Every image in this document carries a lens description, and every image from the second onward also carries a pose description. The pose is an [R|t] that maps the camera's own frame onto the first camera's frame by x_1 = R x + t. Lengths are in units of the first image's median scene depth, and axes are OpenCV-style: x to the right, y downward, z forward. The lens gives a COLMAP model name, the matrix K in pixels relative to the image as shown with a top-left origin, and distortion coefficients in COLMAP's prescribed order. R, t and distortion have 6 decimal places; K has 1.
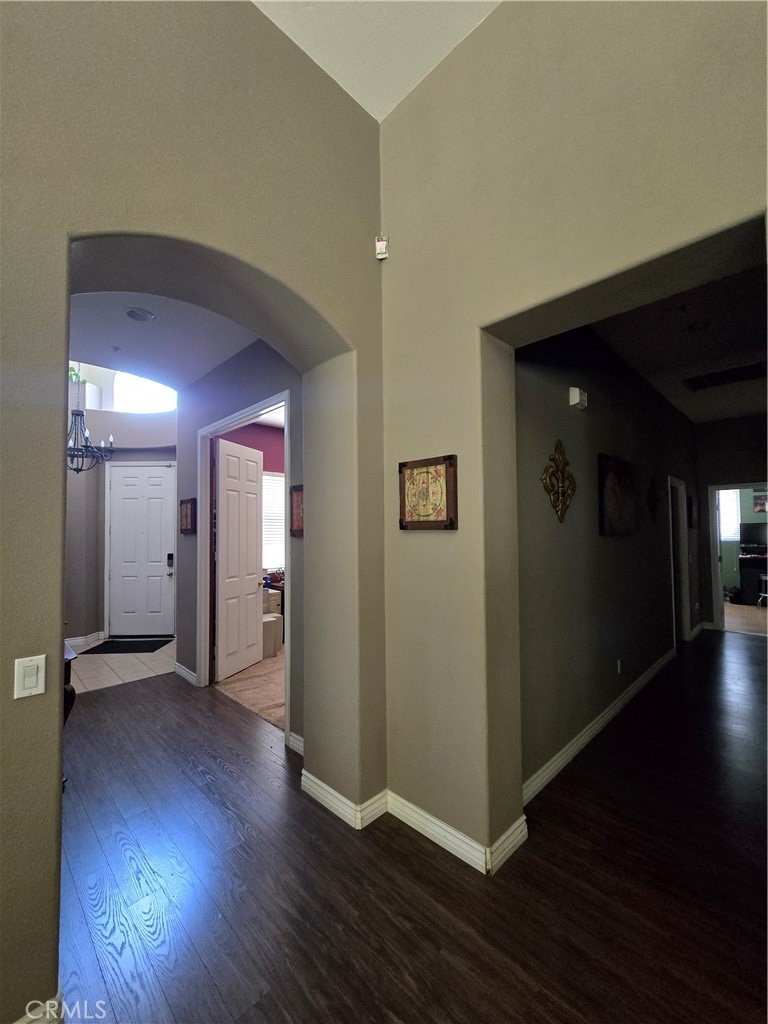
lens RADIAL K [[417.7, 0, 386.4], [0, 417.7, 518.9], [0, 0, 1]] dist [-0.000820, 0.000168]
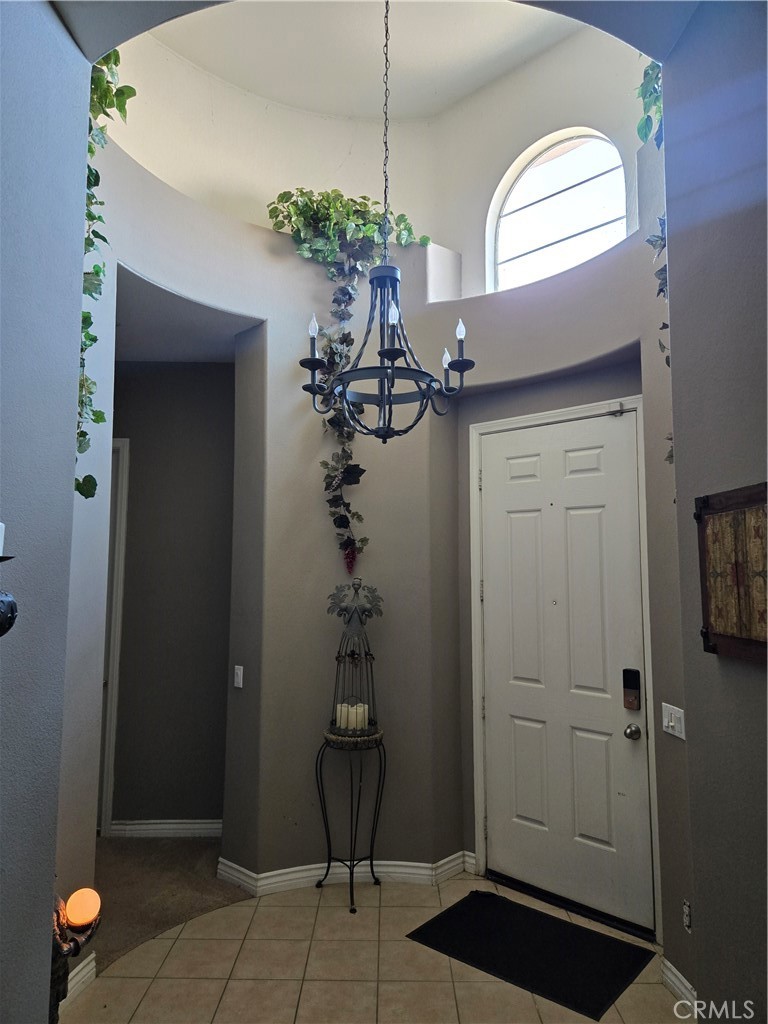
lens RADIAL K [[644.4, 0, 384.0], [0, 644.4, 512.0], [0, 0, 1]] dist [0.034007, 0.000330]
pose [[0.699699, -0.049467, -0.712723, -0.282590], [0.010207, 0.998190, -0.059259, -0.014434], [0.714365, 0.034189, 0.698938, 0.496693]]
